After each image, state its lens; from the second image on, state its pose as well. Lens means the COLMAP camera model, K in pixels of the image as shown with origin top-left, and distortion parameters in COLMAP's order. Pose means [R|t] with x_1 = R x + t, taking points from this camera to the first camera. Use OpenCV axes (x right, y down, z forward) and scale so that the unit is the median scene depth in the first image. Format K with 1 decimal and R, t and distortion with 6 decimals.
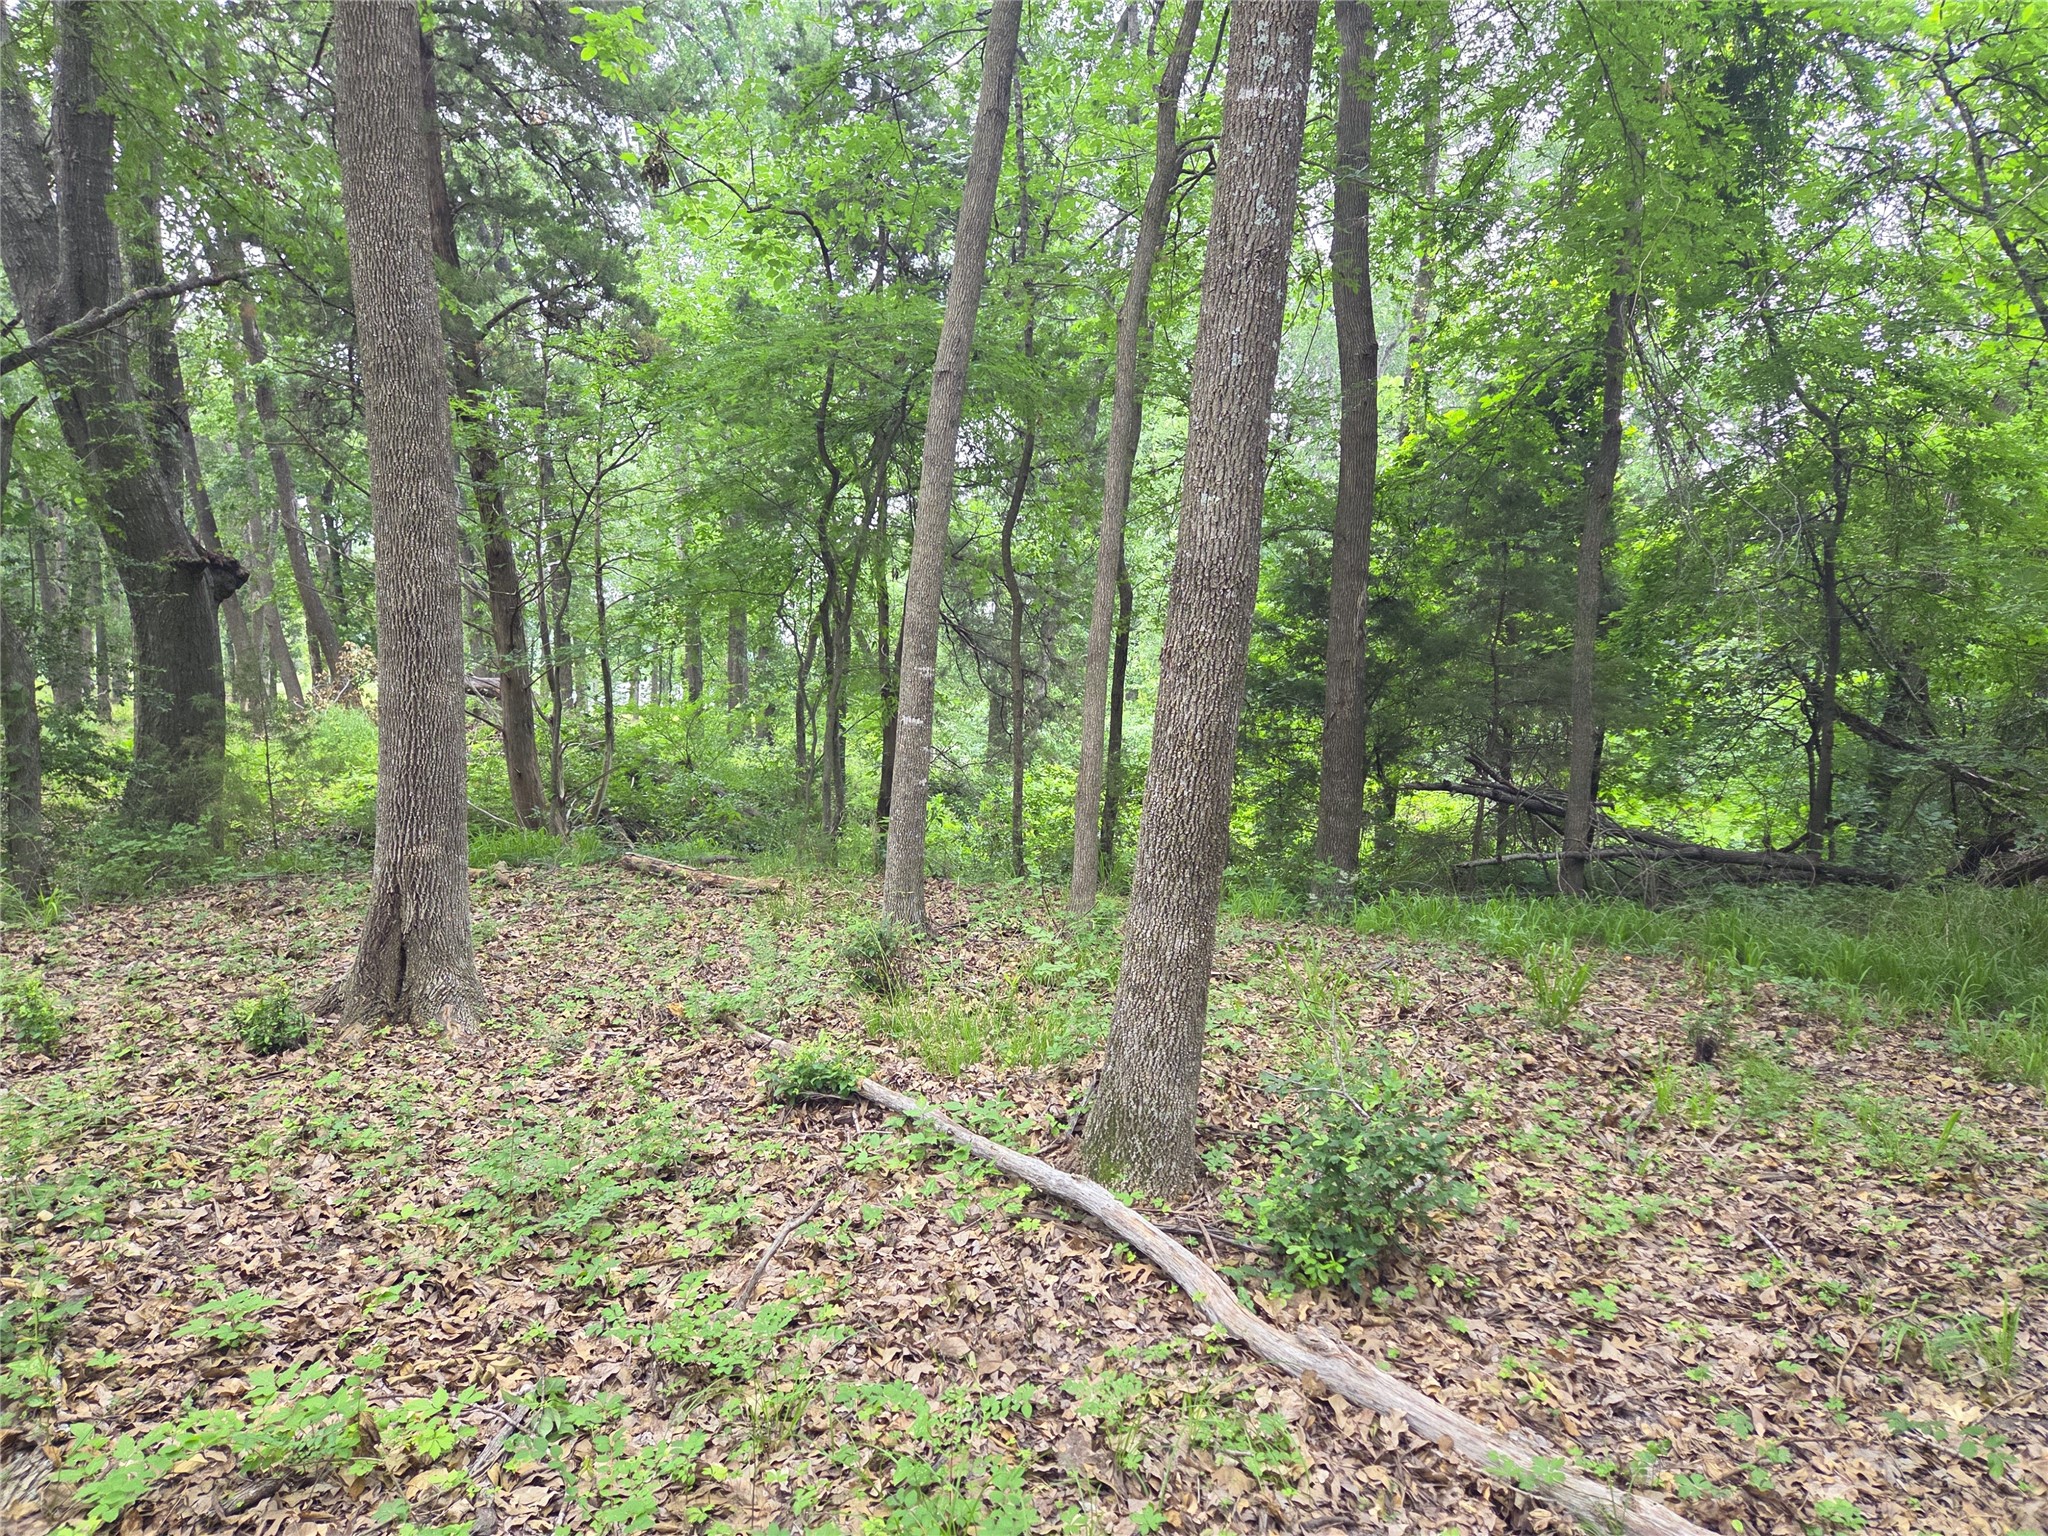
lens RADIAL K [[1403.4, 0, 1024.1], [0, 1403.4, 749.5], [0, 0, 1]] dist [0.092823, -0.074361]
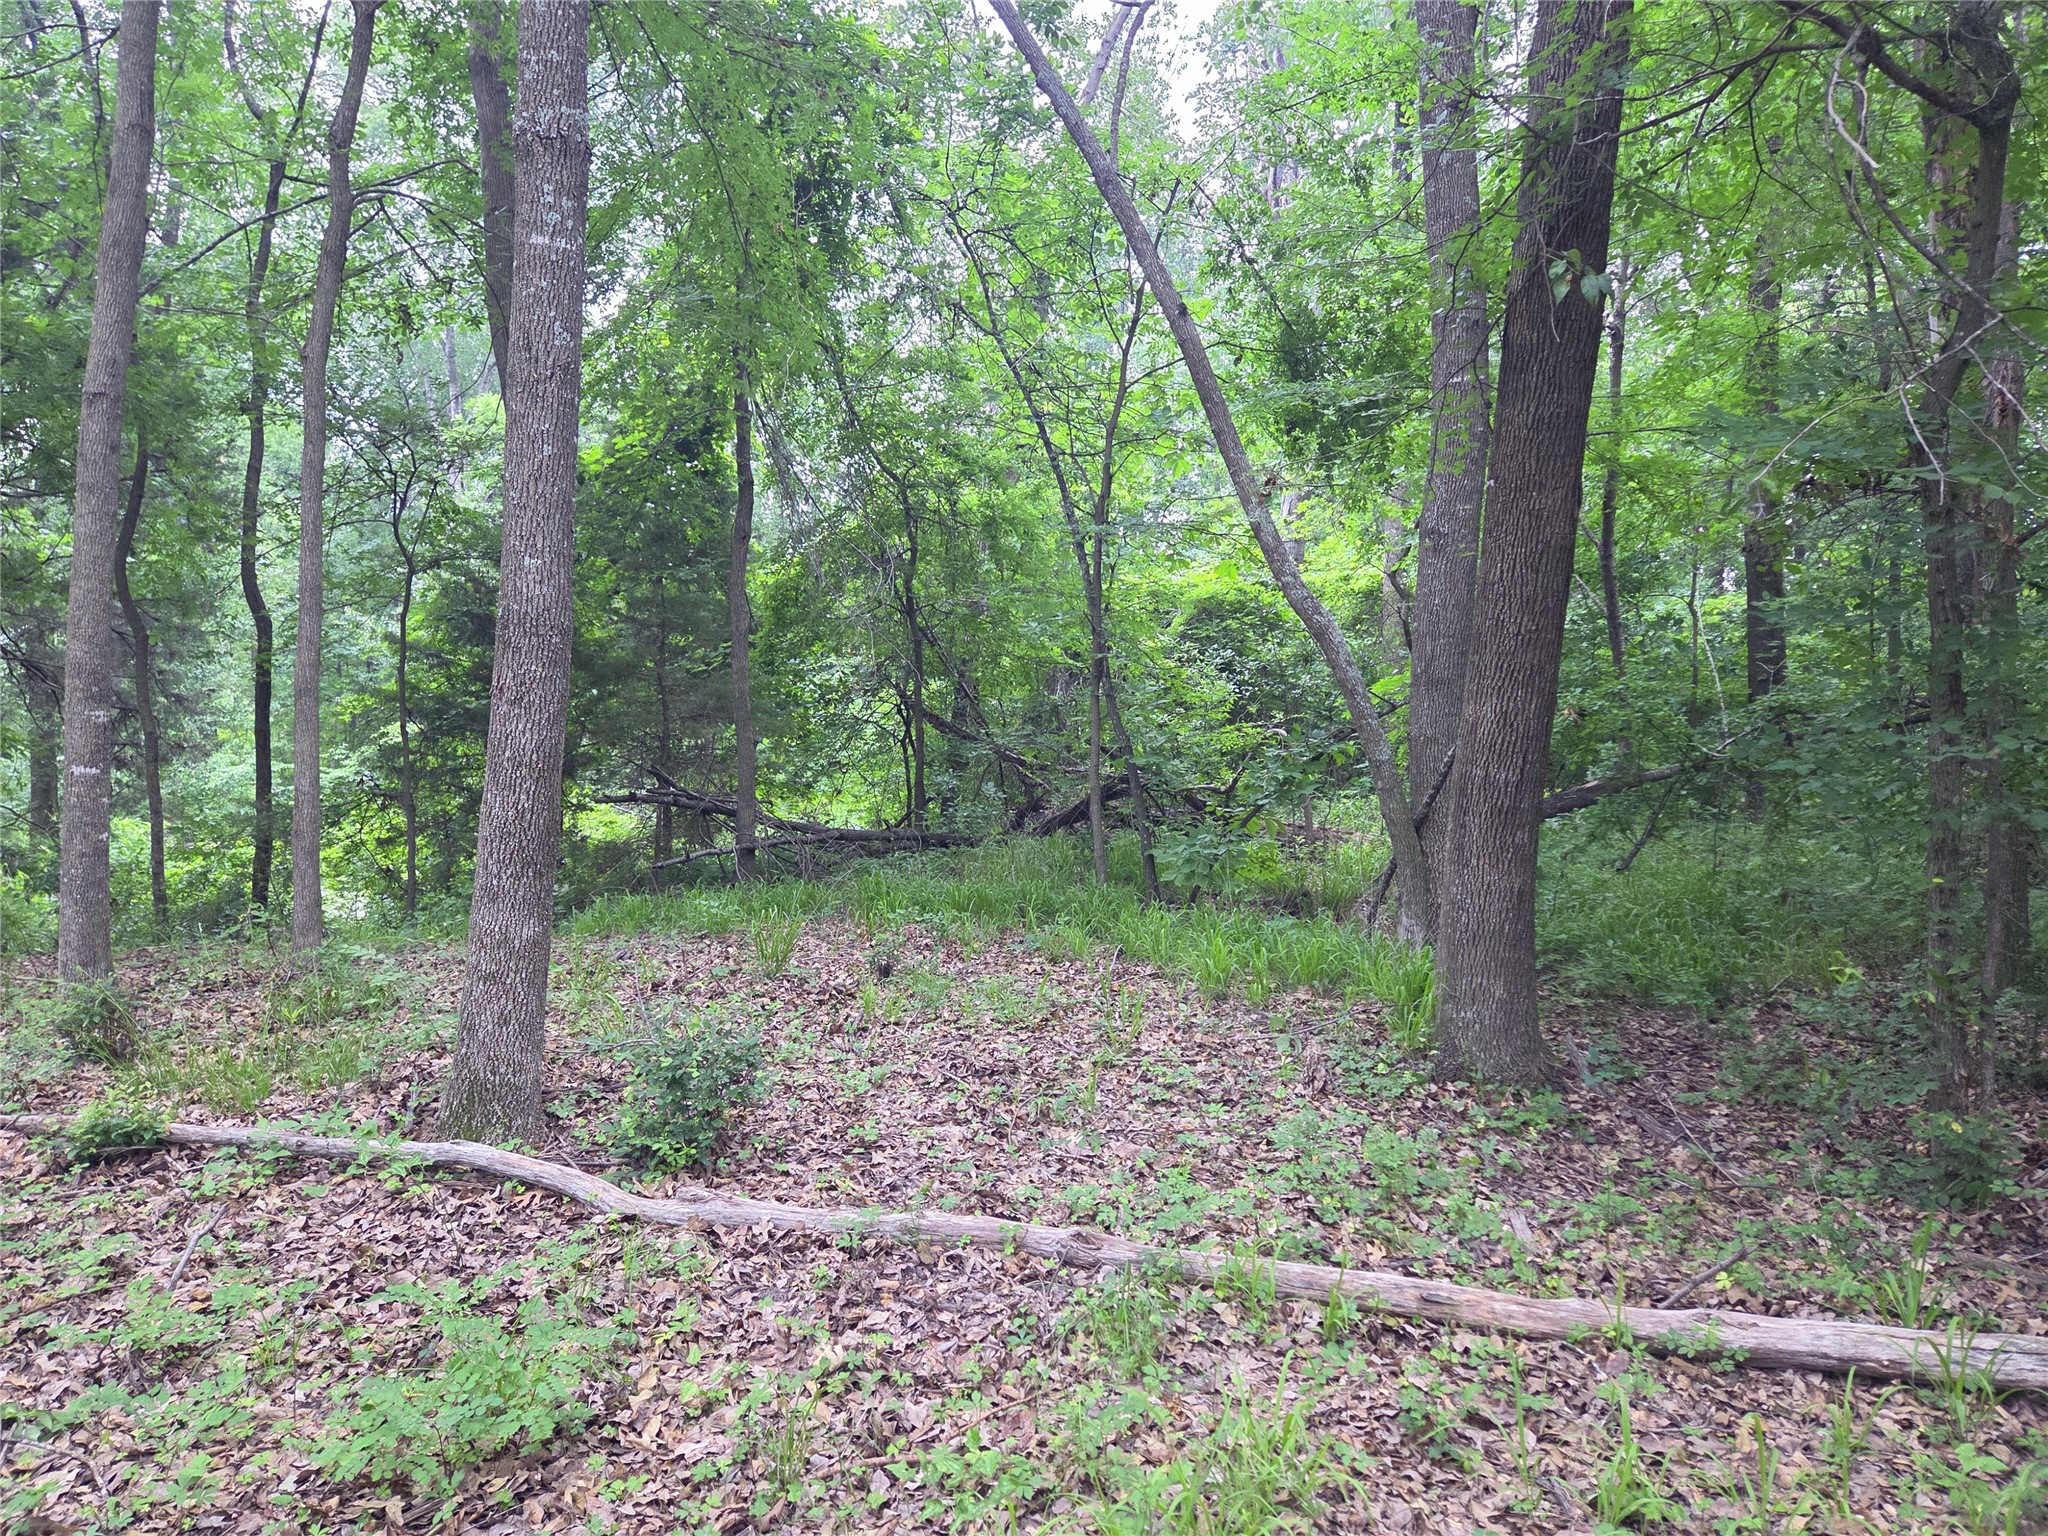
lens RADIAL K [[1403.4, 0, 1024.1], [0, 1403.4, 749.5], [0, 0, 1]] dist [0.092823, -0.074361]
pose [[0.822608, -0.064415, 0.564949, -0.203387], [0.072109, 0.997359, 0.008722, 0.003600], [-0.564018, 0.033563, 0.825080, -0.224121]]
